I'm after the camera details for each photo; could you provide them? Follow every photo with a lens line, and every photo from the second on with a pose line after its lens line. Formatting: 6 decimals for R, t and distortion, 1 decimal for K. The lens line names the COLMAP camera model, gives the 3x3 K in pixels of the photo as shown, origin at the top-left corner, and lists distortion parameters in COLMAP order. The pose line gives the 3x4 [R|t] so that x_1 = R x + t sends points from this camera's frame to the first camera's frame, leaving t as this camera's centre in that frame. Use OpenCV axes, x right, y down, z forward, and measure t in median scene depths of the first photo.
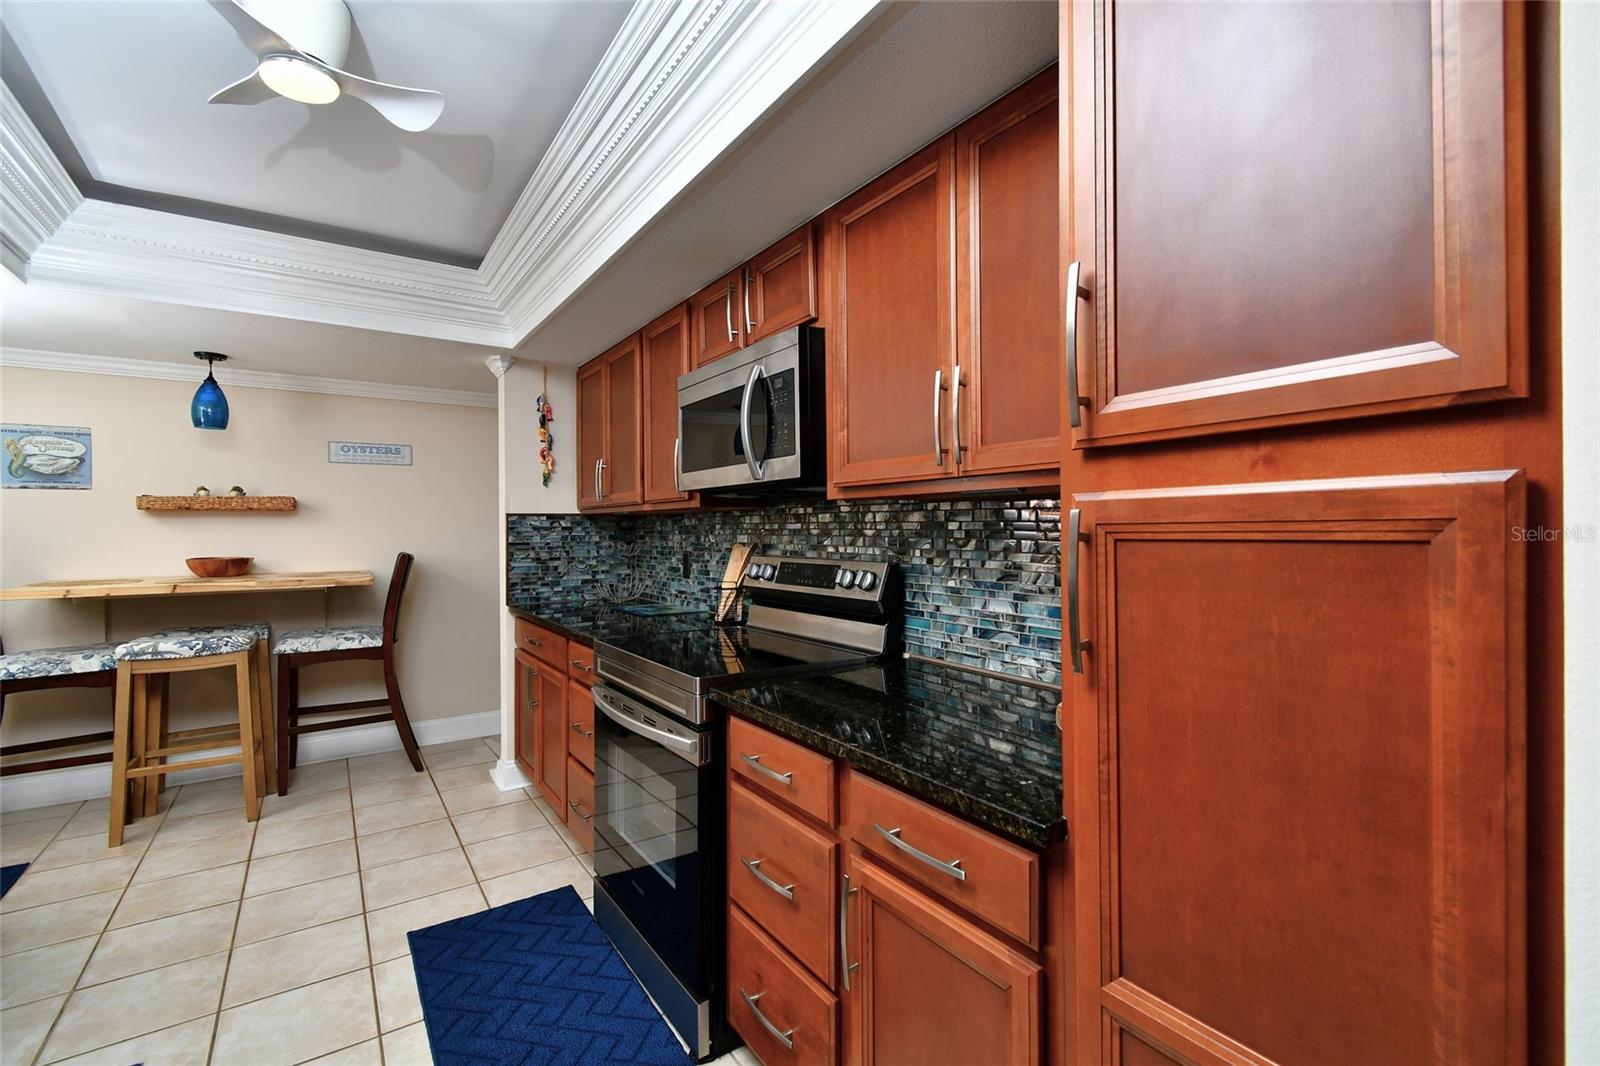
lens RADIAL K [[711.6, 0, 800.0], [0, 711.6, 533.0], [0, 0, 1]] dist [0.003660, 0.000072]
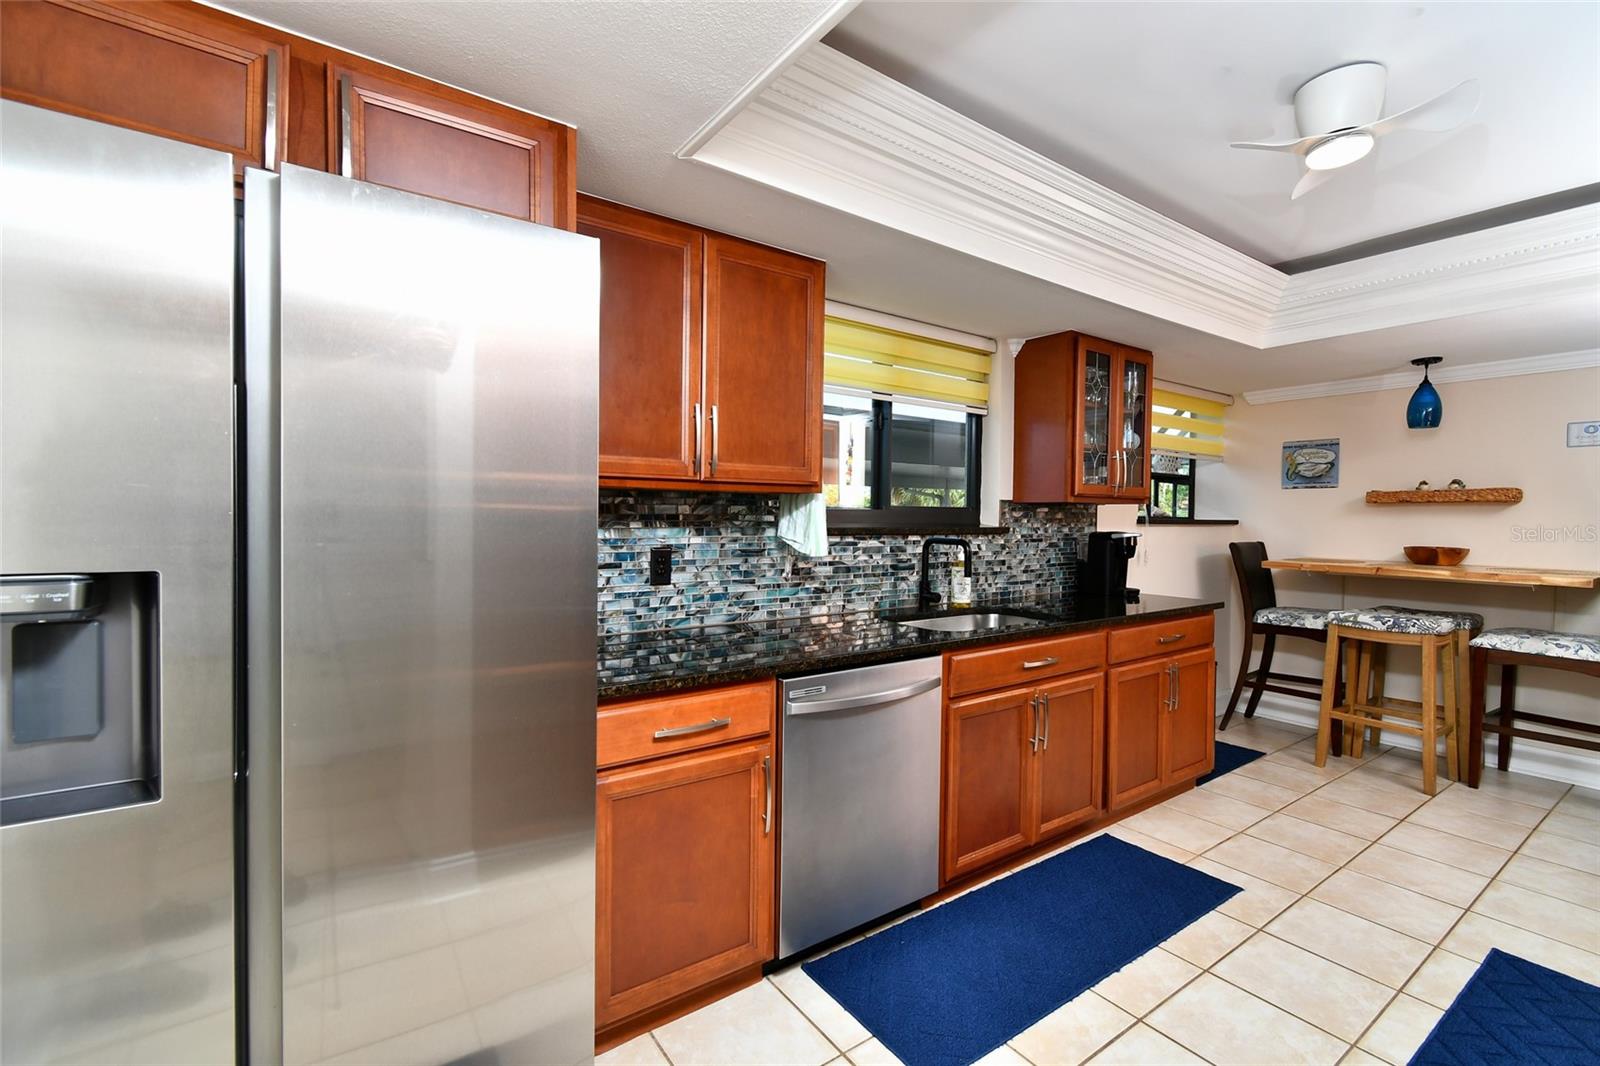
lens RADIAL K [[711.6, 0, 800.0], [0, 711.6, 533.0], [0, 0, 1]] dist [0.003660, 0.000072]
pose [[0.014172, 0.032062, -0.999385, 1.271106], [-0.017863, 0.999334, 0.031807, -0.019450], [0.999740, 0.017401, 0.014736, 0.180562]]
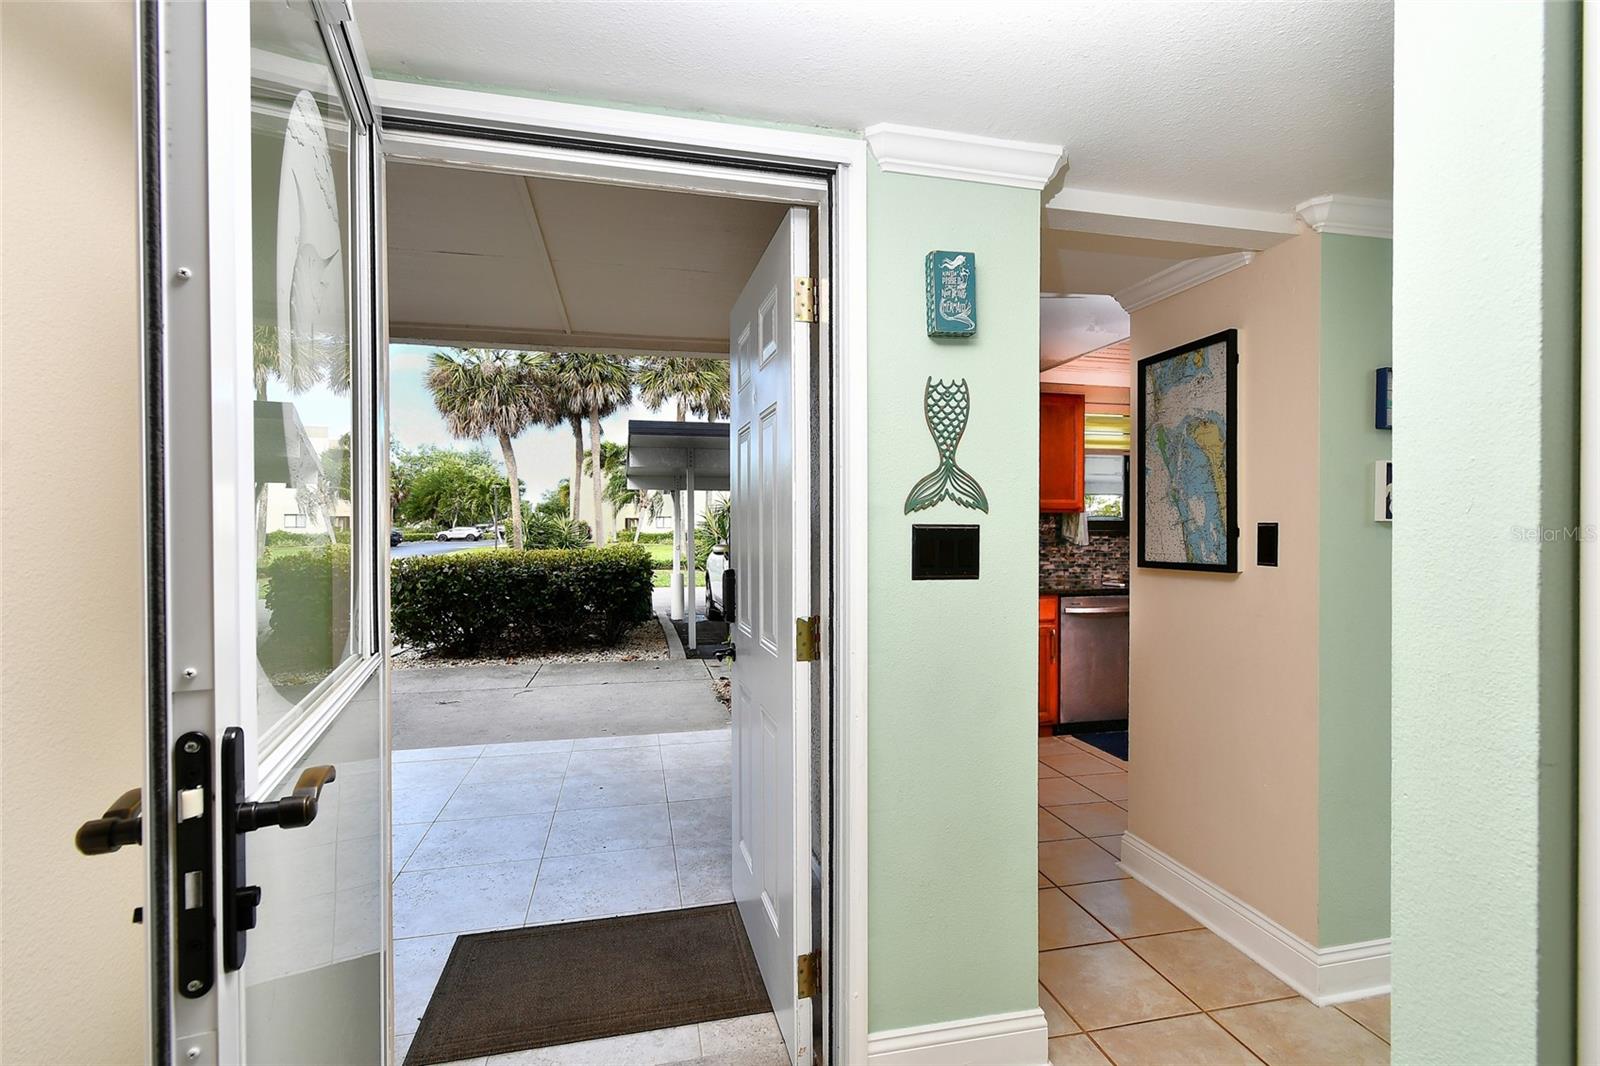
lens RADIAL K [[762.3, 0, 800.0], [0, 762.3, 533.0], [0, 0, 1]] dist [0.004493, 0.000280]
pose [[-0.361697, 0.015251, -0.932171, 2.875200], [-0.001951, 0.999852, 0.017116, -0.022655], [0.932293, 0.008009, -0.361614, 0.278268]]
